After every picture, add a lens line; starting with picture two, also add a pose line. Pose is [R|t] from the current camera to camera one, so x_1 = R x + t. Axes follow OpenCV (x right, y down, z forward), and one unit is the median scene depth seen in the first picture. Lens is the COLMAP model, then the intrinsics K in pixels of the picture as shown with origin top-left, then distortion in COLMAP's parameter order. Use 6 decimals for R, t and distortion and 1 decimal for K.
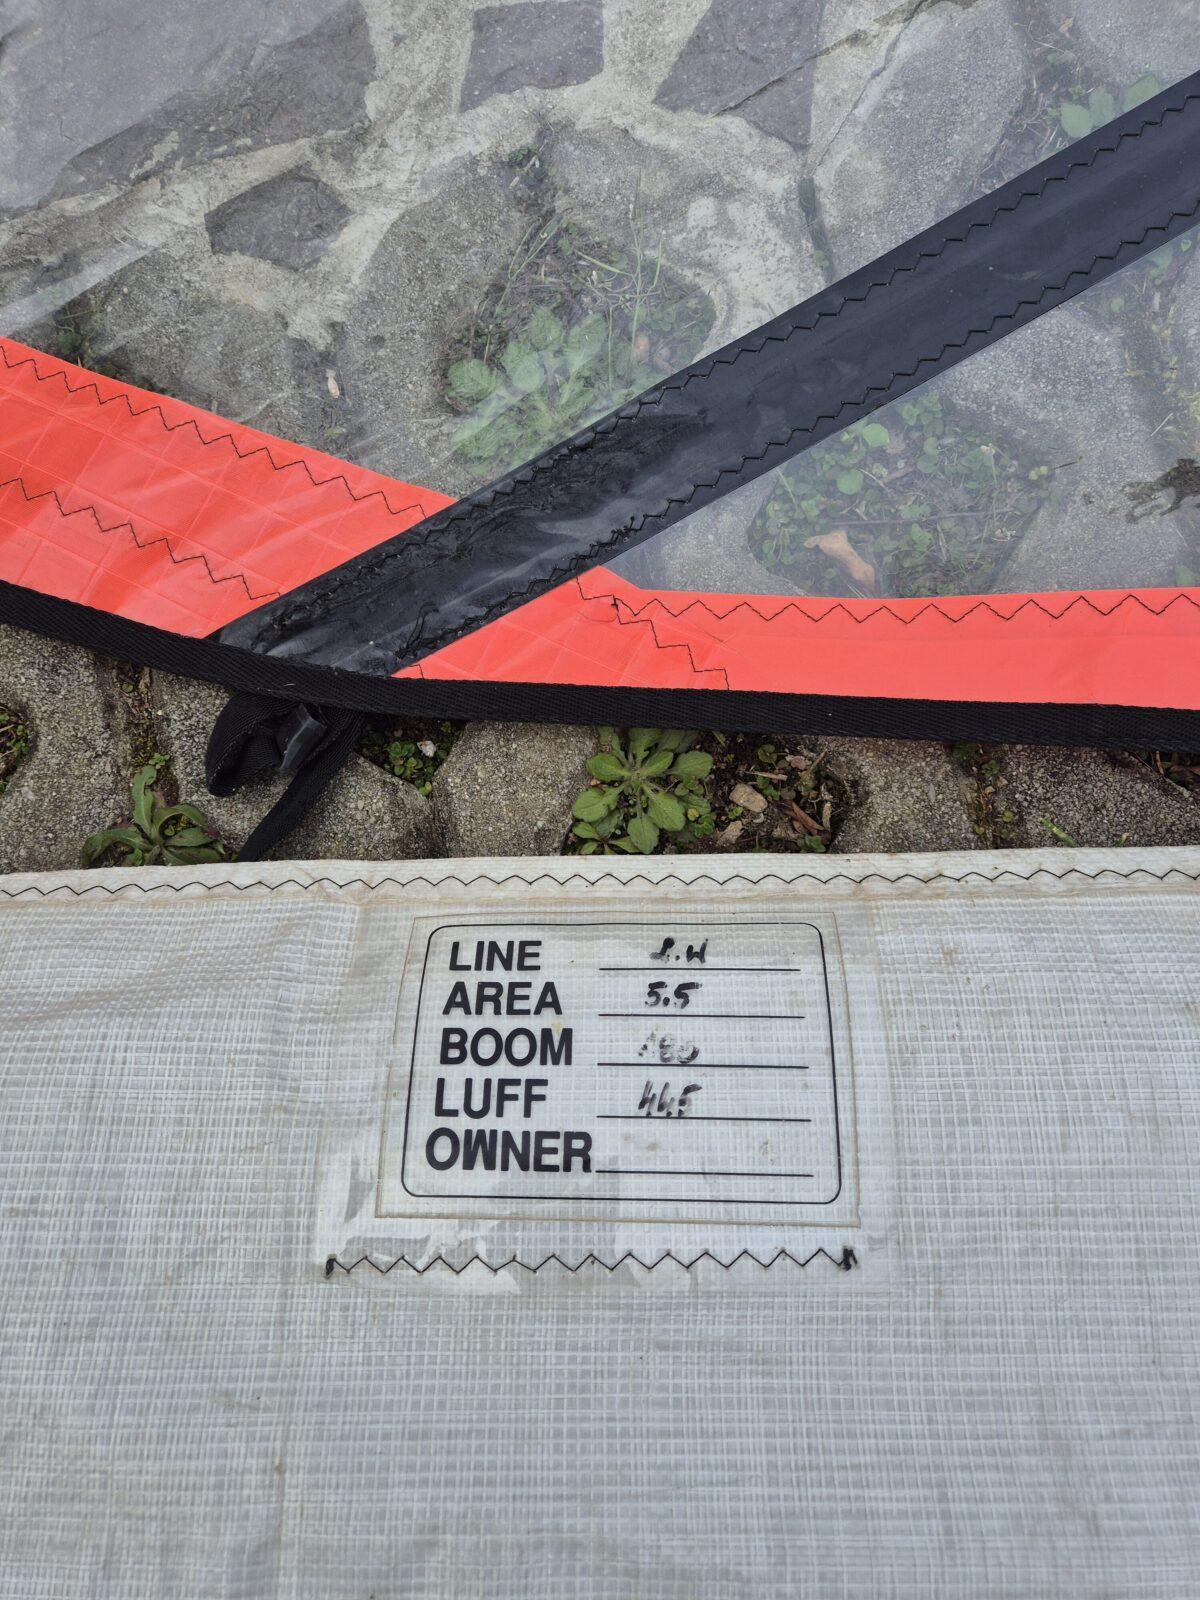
lens RADIAL K [[1072.9, 0, 589.1], [0, 1072.9, 803.1], [0, 0, 1]] dist [0.022473, -0.001867]
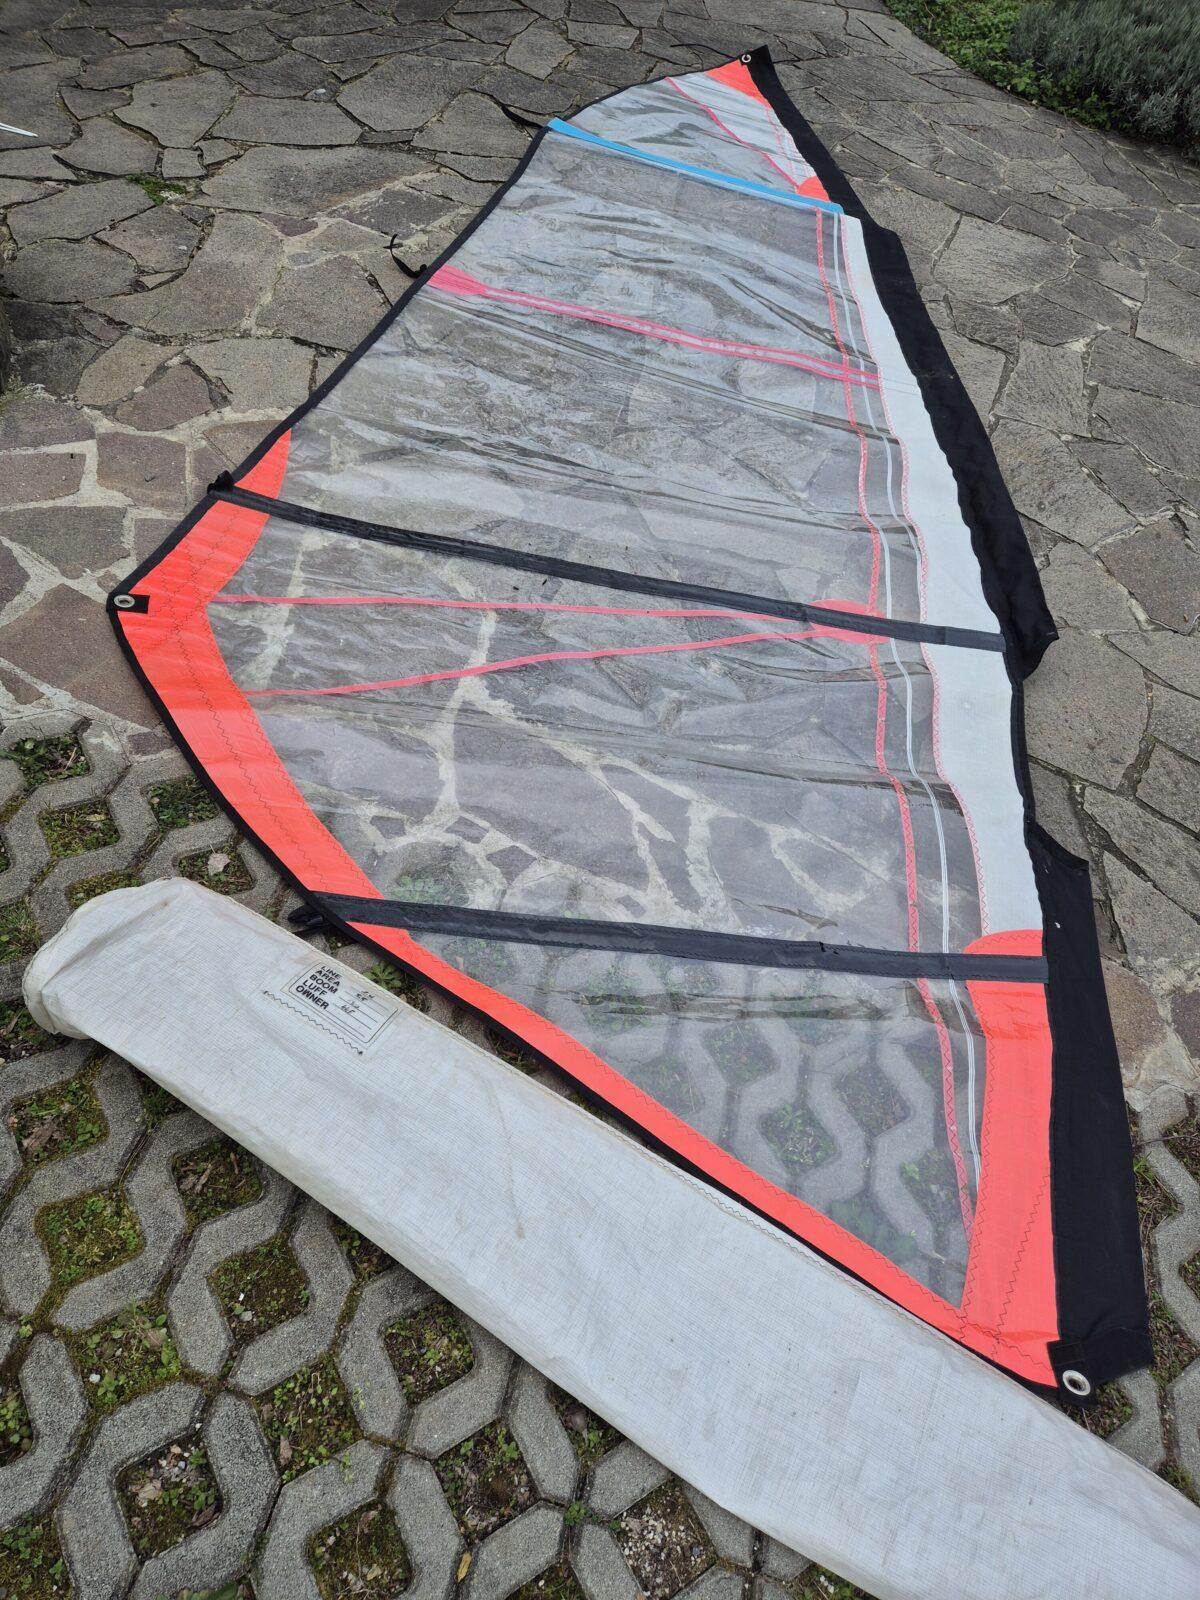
lens RADIAL K [[1072.9, 0, 597.2], [0, 1072.9, 804.3], [0, 0, 1]] dist [0.022473, -0.001867]
pose [[0.845657, 0.528378, -0.075374, 0.646276], [-0.471001, 0.672368, -0.571033, 1.367322], [-0.251042, 0.518399, 0.817460, -2.588564]]
